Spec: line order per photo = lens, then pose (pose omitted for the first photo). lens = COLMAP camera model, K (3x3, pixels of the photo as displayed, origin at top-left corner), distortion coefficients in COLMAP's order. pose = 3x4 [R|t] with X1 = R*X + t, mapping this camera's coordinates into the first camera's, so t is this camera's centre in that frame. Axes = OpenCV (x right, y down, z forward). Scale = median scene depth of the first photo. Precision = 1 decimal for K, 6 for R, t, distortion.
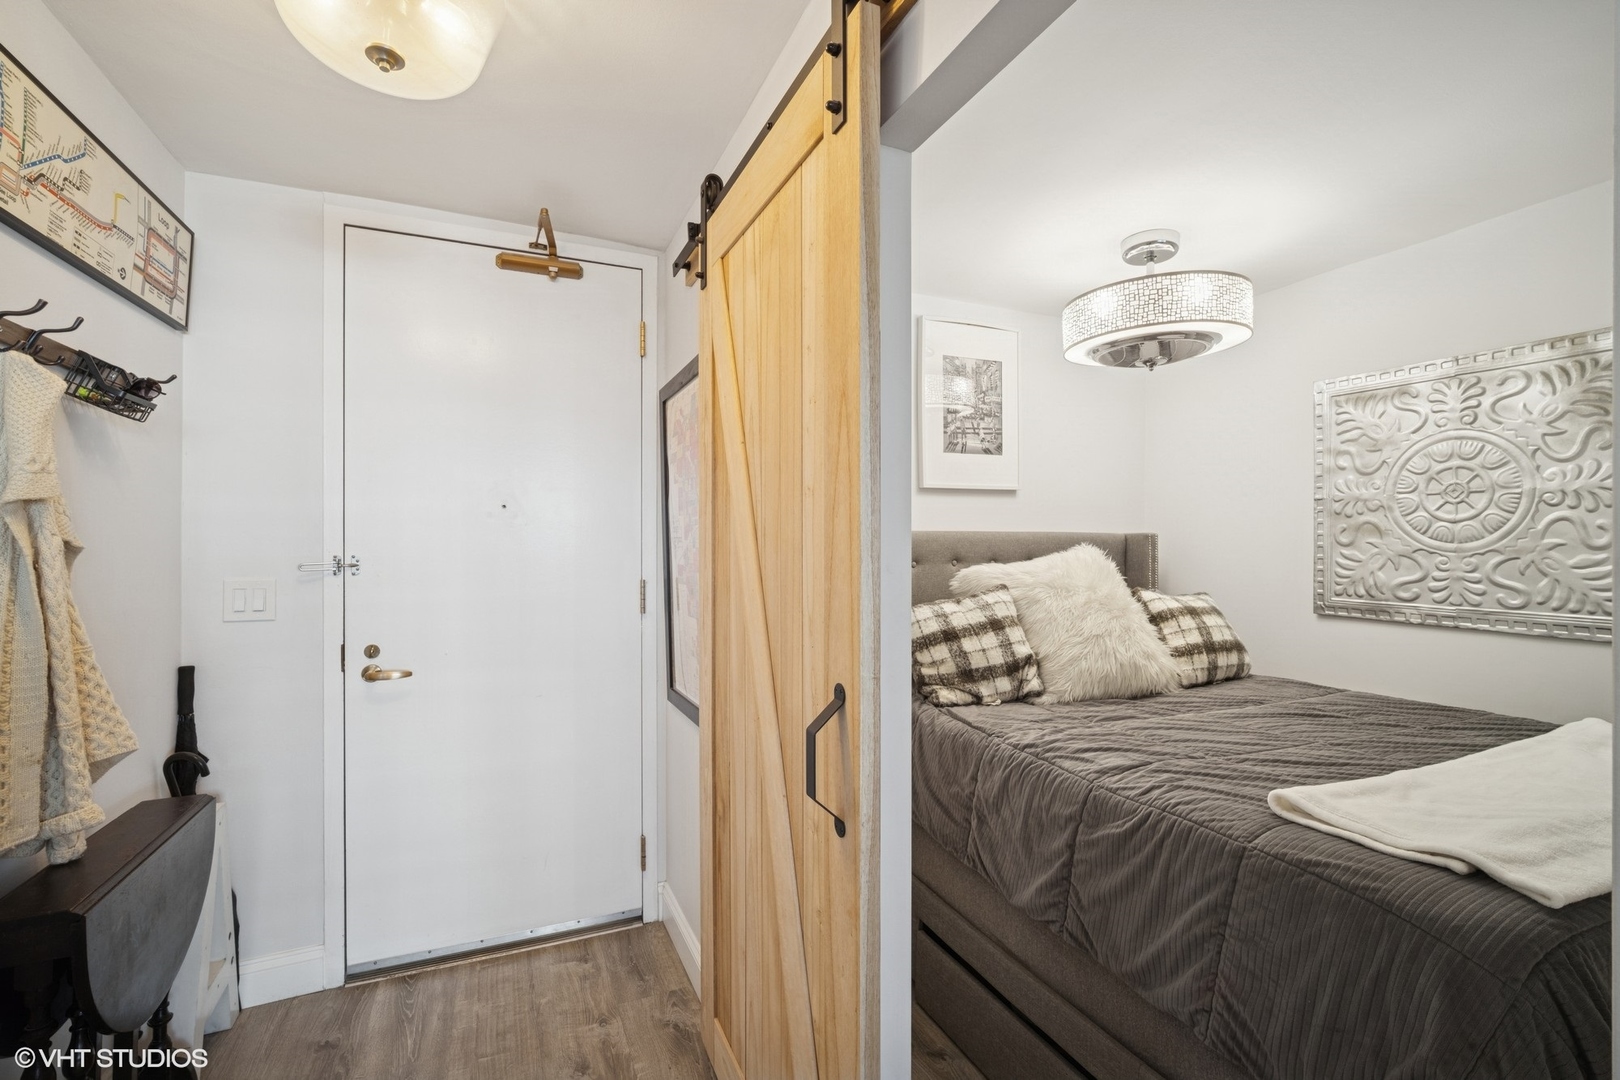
lens RADIAL K [[712.5, 0, 808.5], [0, 712.5, 534.8], [0, 0, 1]] dist [-0.014305, 0.004847]
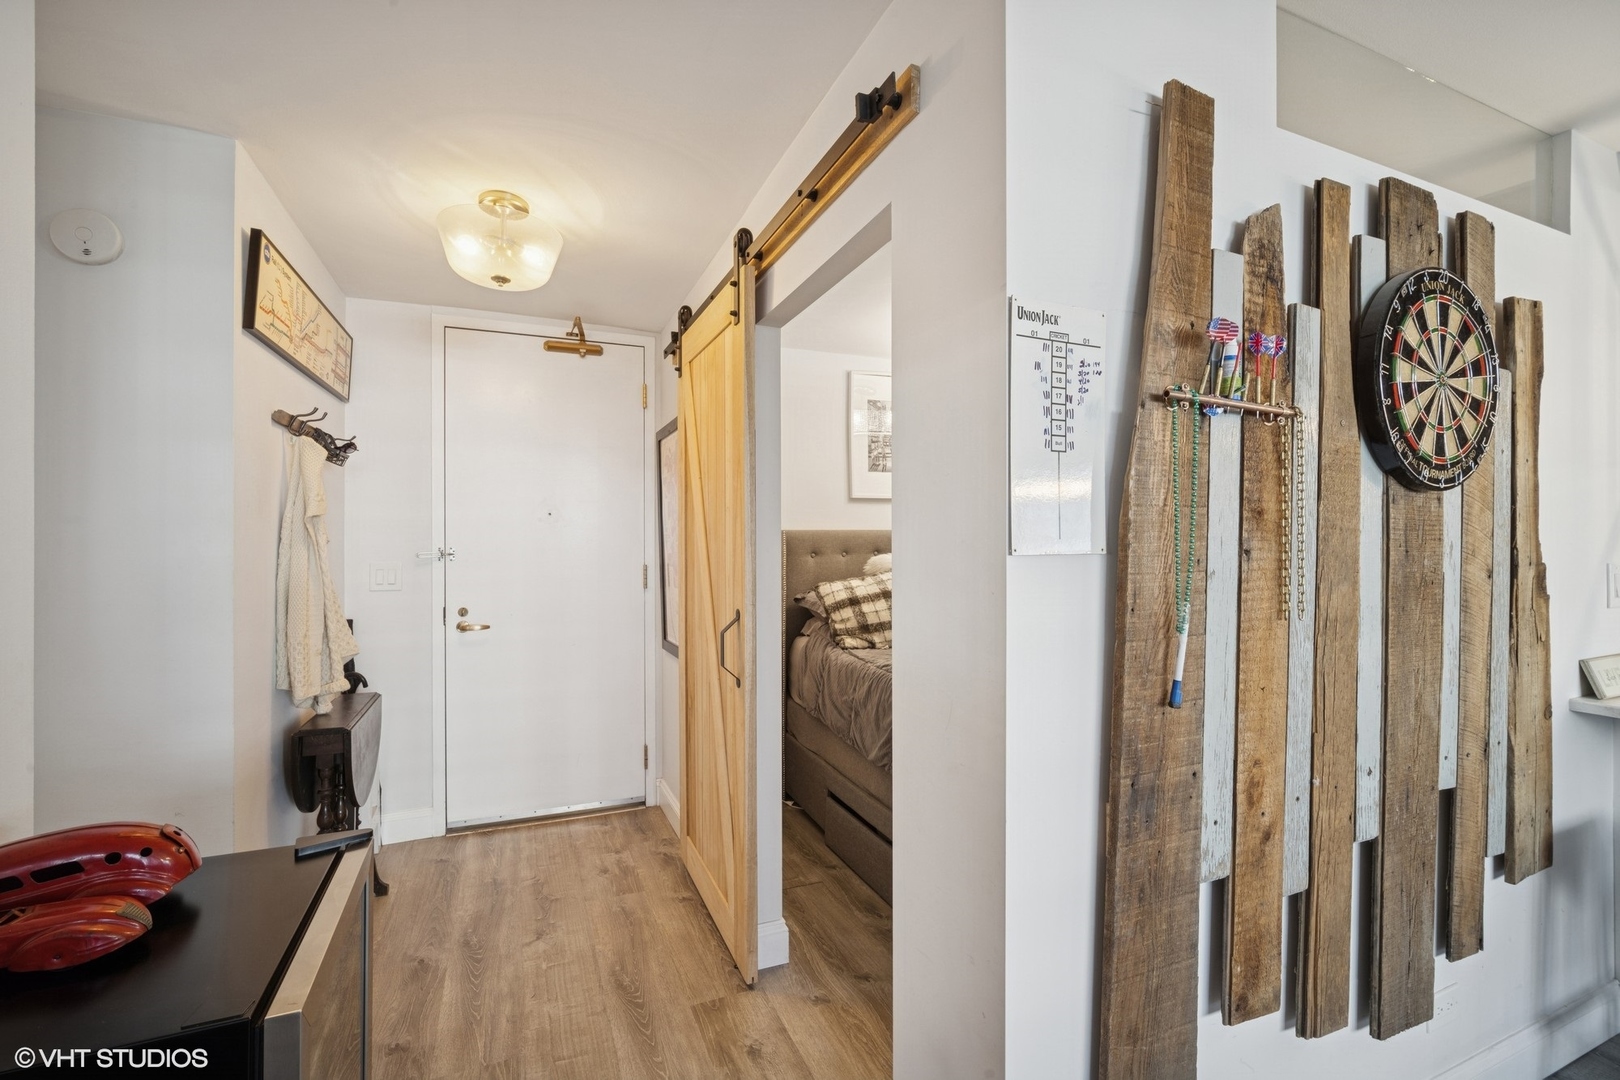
lens RADIAL K [[703.9, 0, 809.6], [0, 703.9, 529.7], [0, 0, 1]] dist [-0.014810, 0.004669]
pose [[0.999867, -0.003317, -0.015996, 0.134440], [0.003232, 0.999981, -0.005327, 0.001725], [0.016014, 0.005275, 0.999858, -0.455896]]
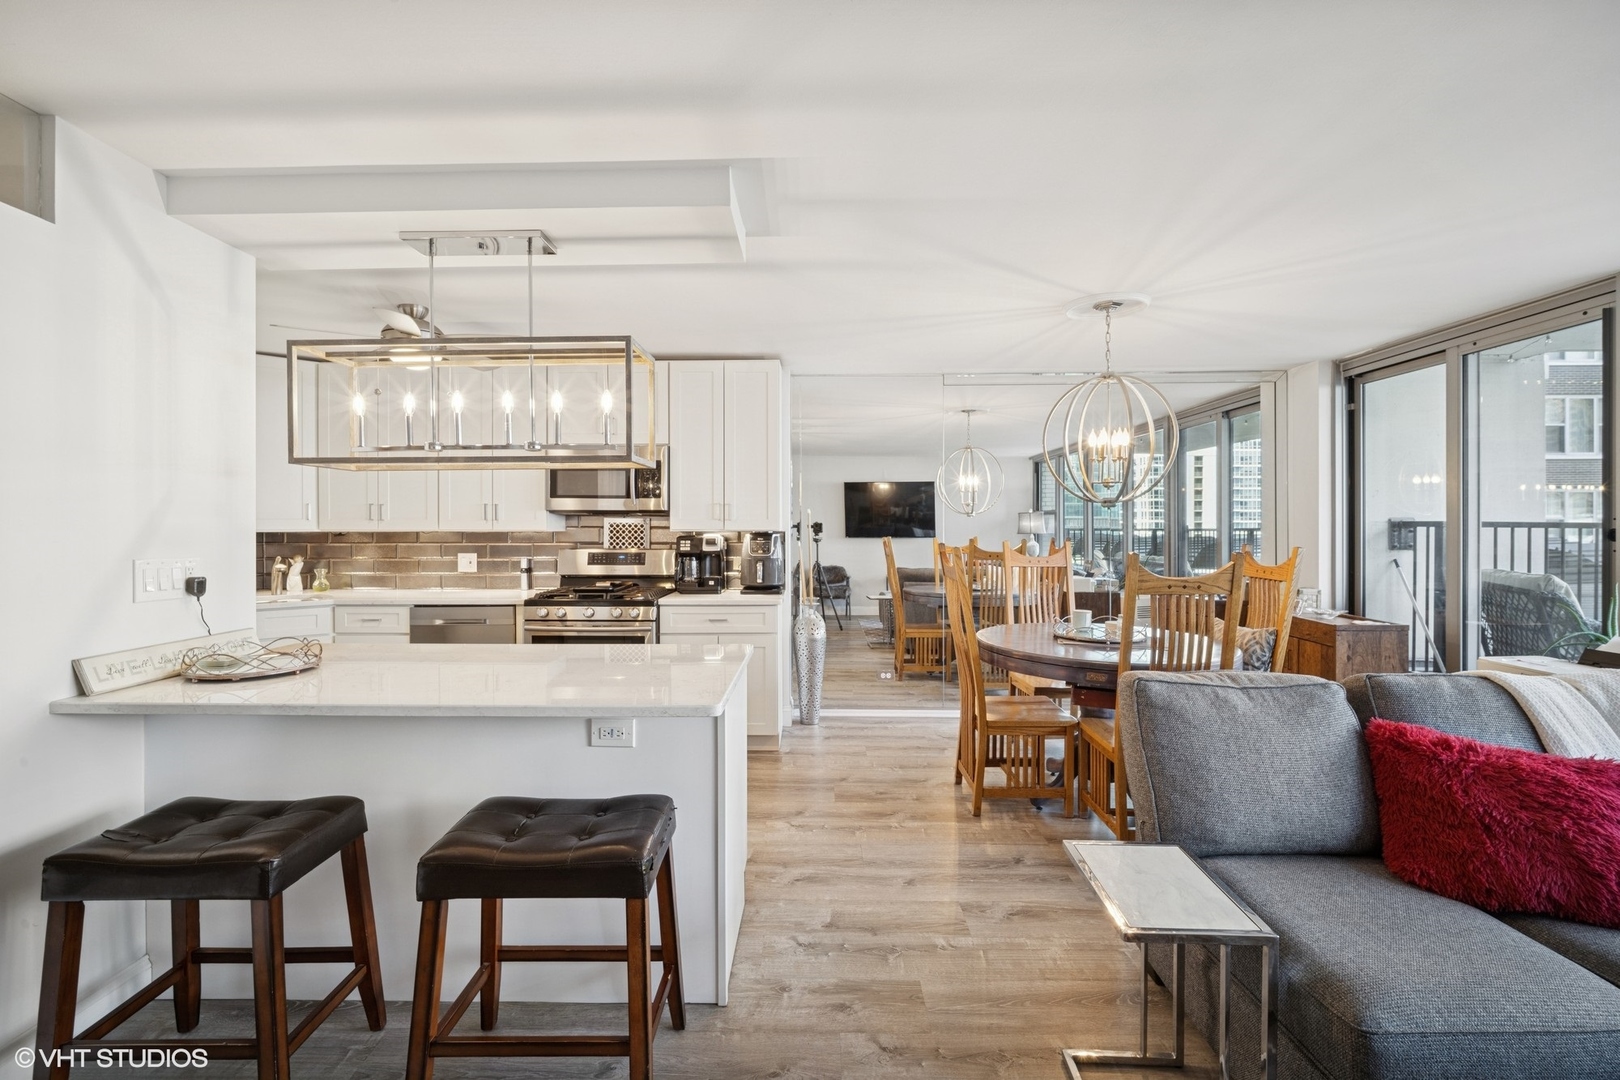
lens RADIAL K [[703.9, 0, 809.6], [0, 703.9, 529.7], [0, 0, 1]] dist [-0.014810, 0.004669]
pose [[0.411060, -0.004766, 0.911596, 0.644029], [0.000622, 0.999988, 0.004948, -0.000211], [-0.911608, -0.001467, 0.411058, -0.735745]]
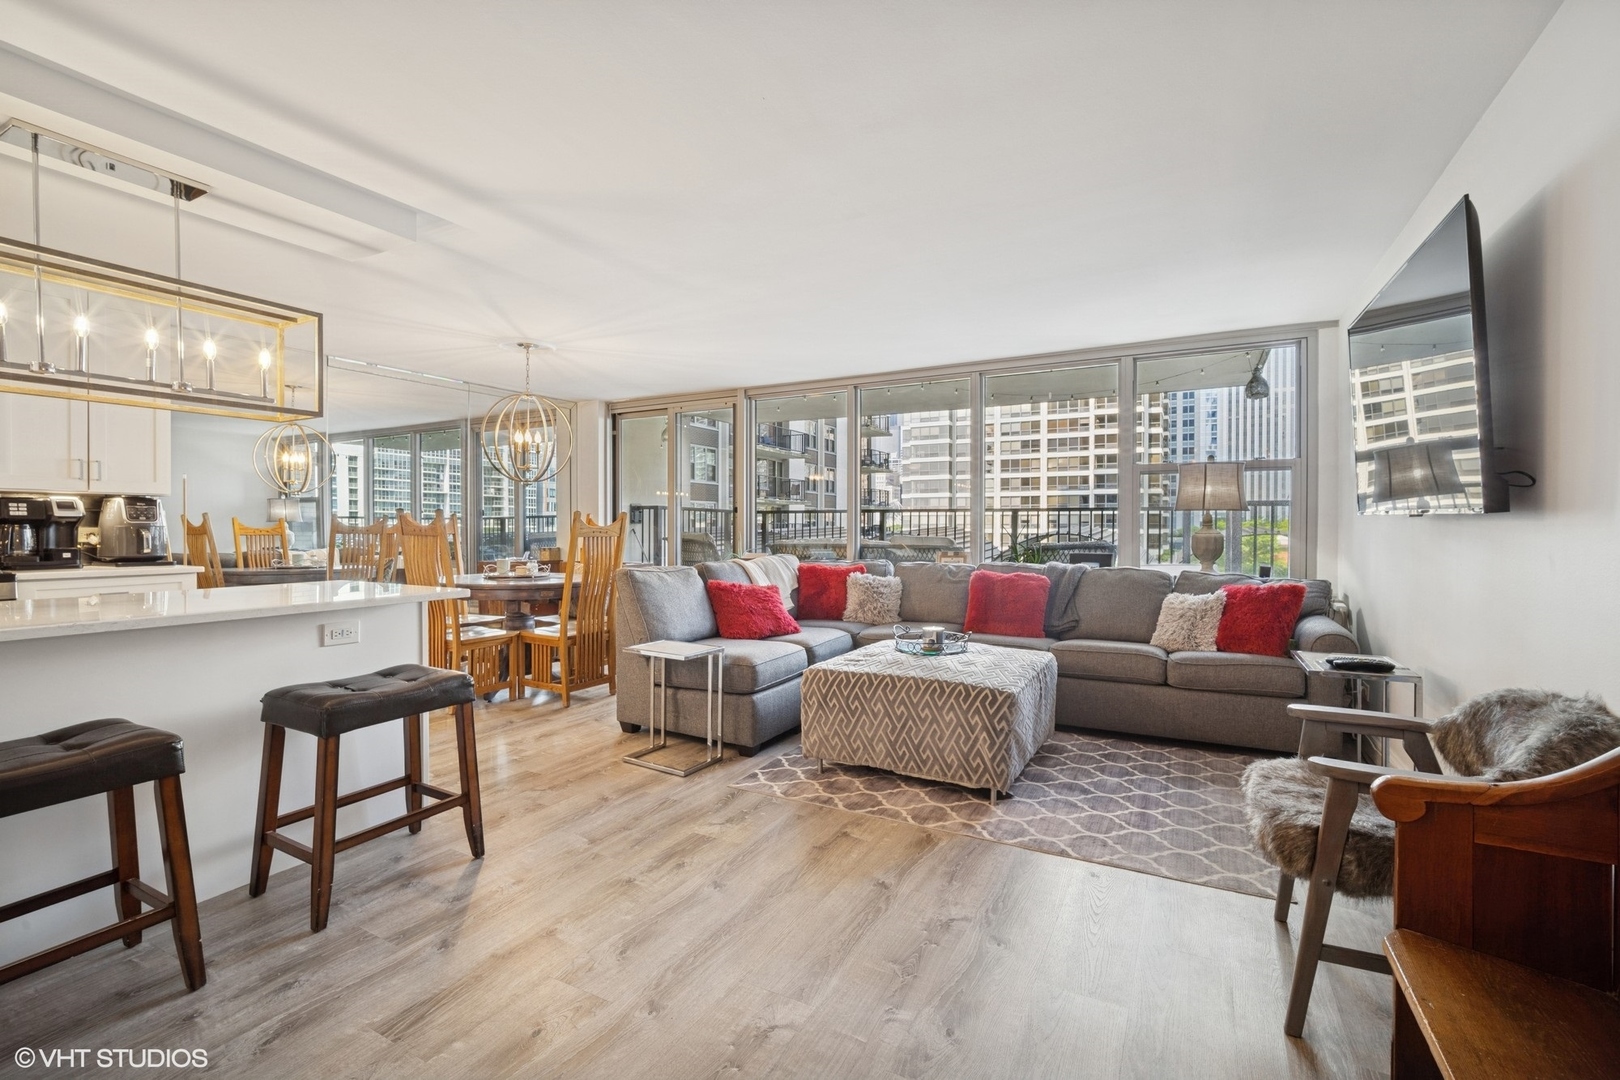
lens RADIAL K [[707.1, 0, 807.4], [0, 707.1, 534.5], [0, 0, 1]] dist [-0.010598, 0.000780]
pose [[-0.609751, -0.008286, 0.792550, 0.012407], [-0.001929, 0.999958, 0.008971, 0.091847], [-0.792591, 0.003942, -0.609742, -0.051242]]
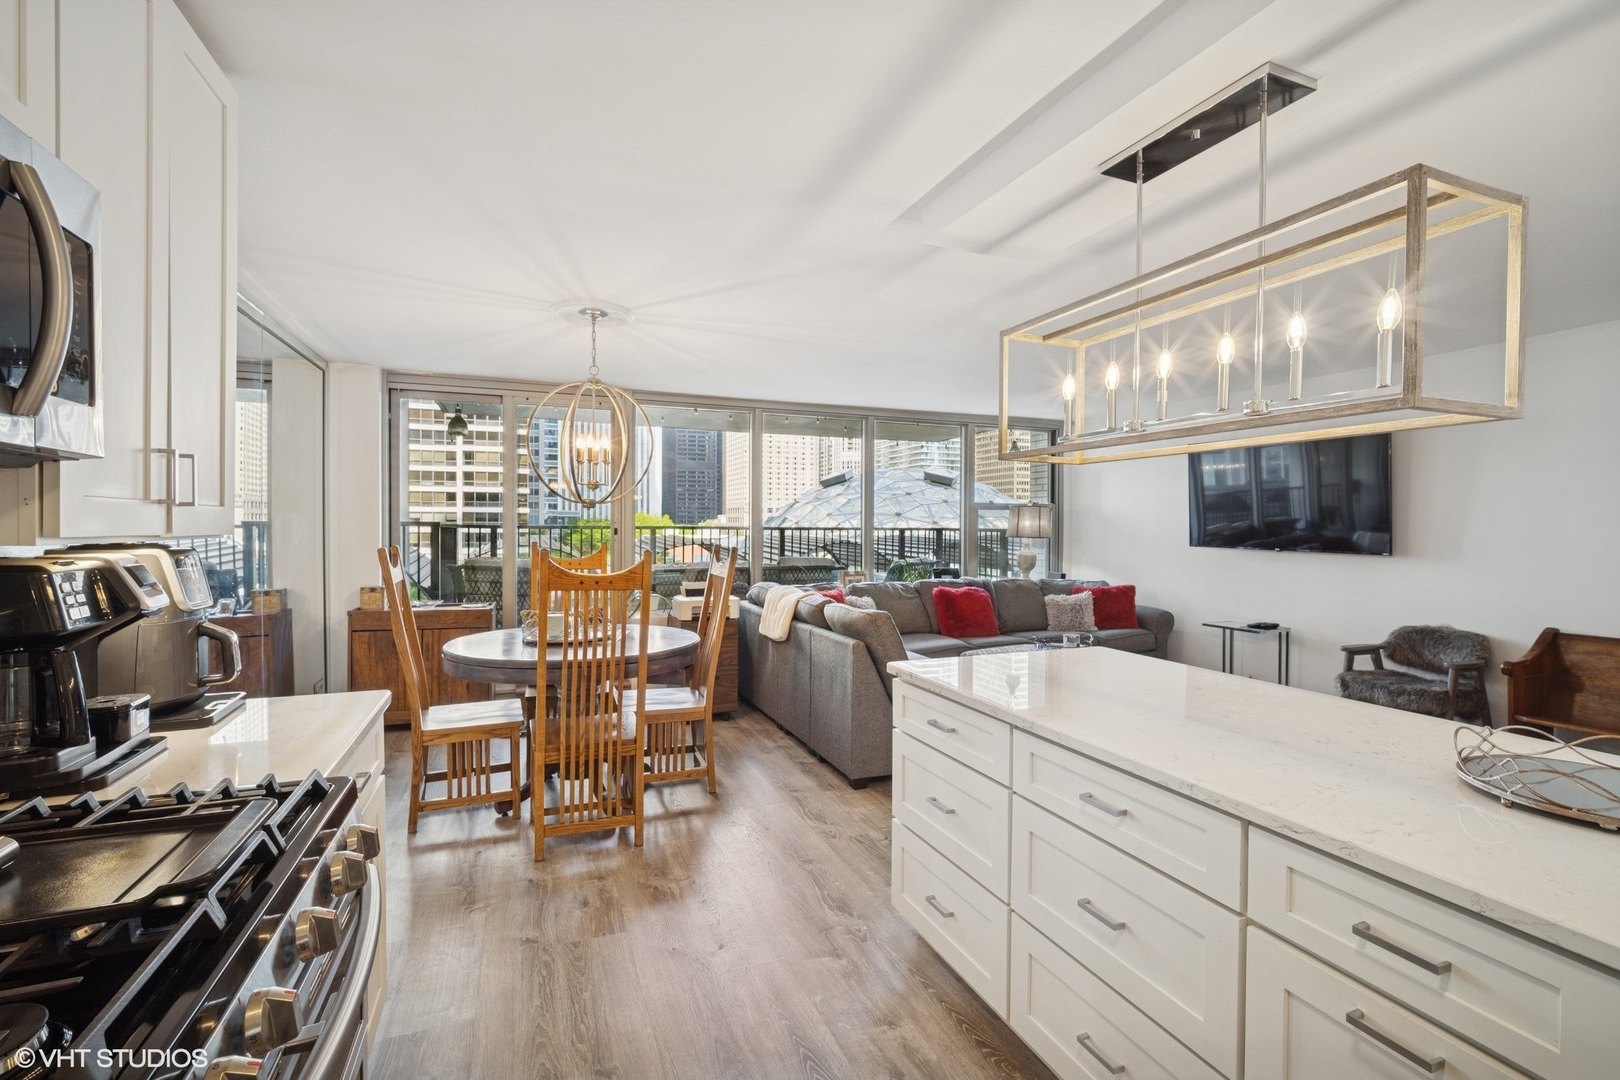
lens RADIAL K [[712.5, 0, 808.5], [0, 712.5, 534.8], [0, 0, 1]] dist [-0.014305, 0.004847]
pose [[-0.999513, -0.004416, 0.030881, 1.756132], [-0.004086, 0.999934, 0.010739, -0.000553], [-0.030926, 0.010608, -0.999465, 0.873341]]
